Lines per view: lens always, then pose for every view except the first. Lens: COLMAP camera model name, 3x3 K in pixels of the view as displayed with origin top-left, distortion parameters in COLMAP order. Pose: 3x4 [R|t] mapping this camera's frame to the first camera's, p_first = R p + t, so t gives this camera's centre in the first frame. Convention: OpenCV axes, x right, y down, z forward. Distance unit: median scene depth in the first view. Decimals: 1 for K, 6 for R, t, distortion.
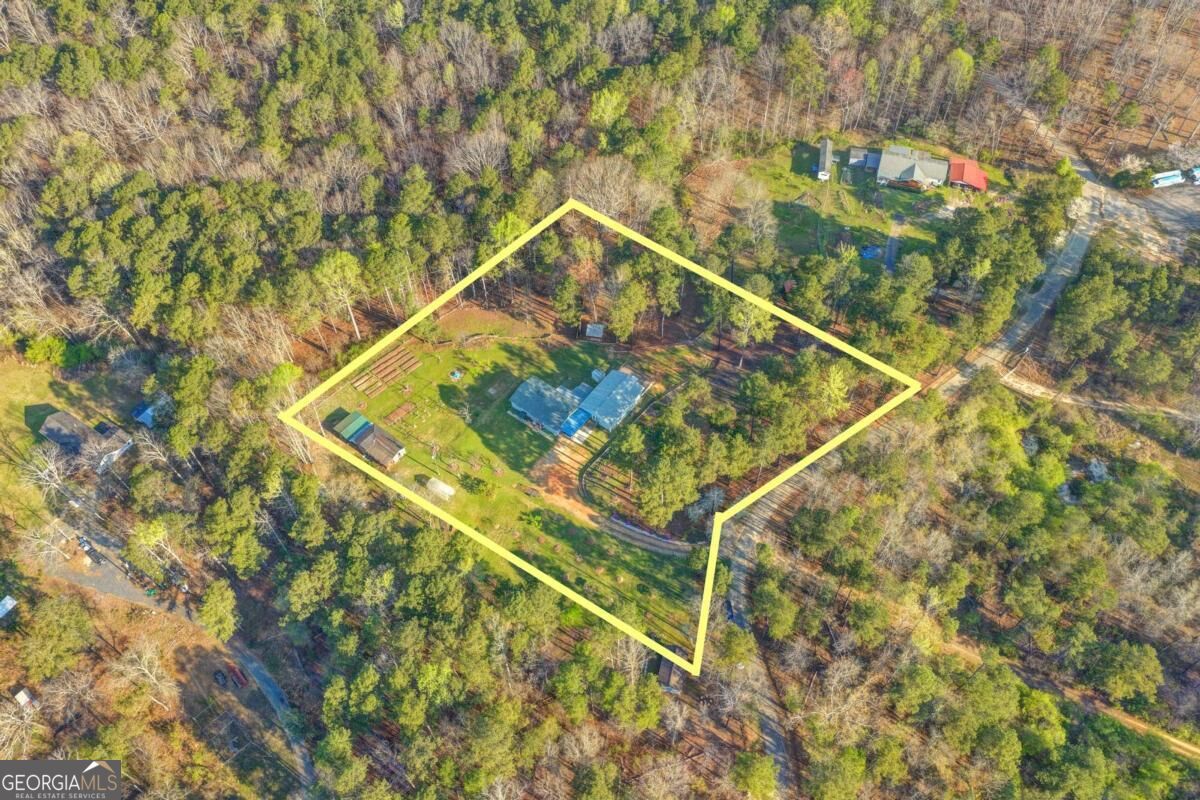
lens RADIAL K [[993.6, 0, 601.2], [0, 993.6, 399.7], [0, 0, 1]] dist [-0.001952, 0.021441]
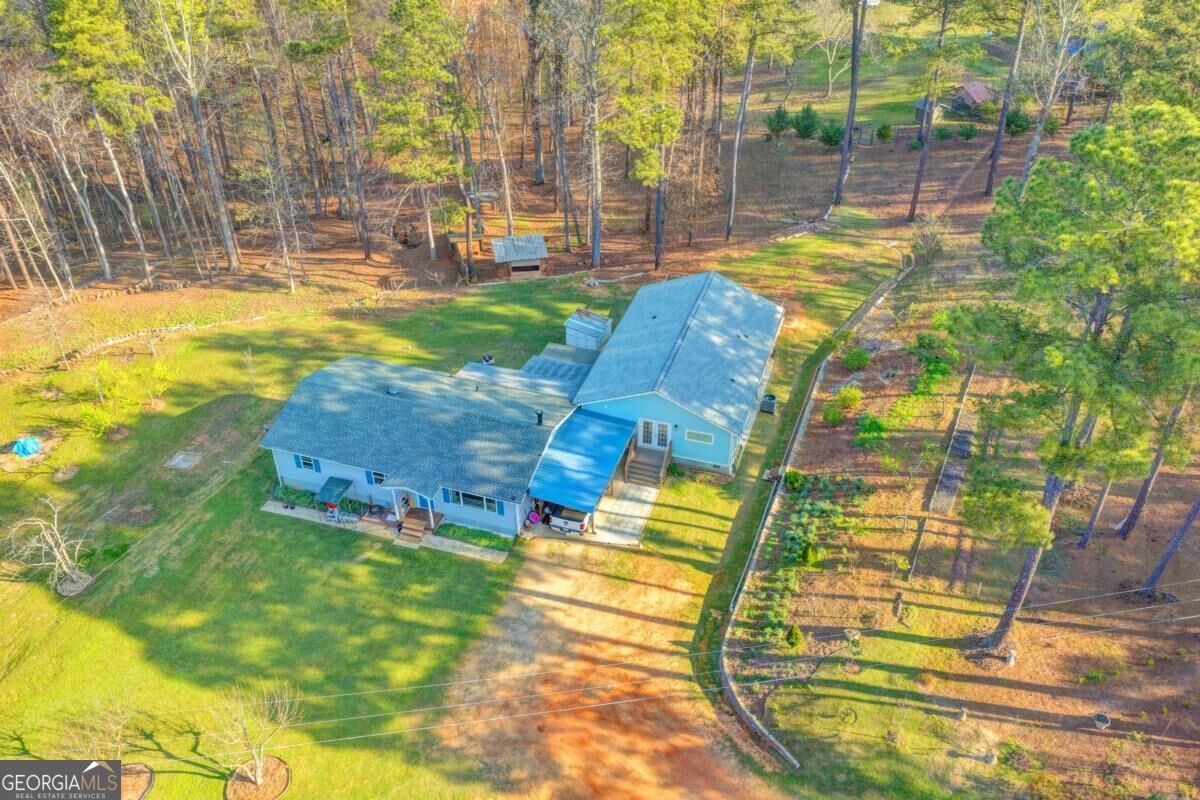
lens RADIAL K [[993.6, 0, 600.2], [0, 993.6, 401.4], [0, 0, 1]] dist [-0.001952, 0.021441]
pose [[0.947728, -0.187941, 0.257855, -0.076628], [0.261655, 0.920264, -0.290947, 0.076280], [-0.182613, 0.343208, 0.921336, 0.789745]]
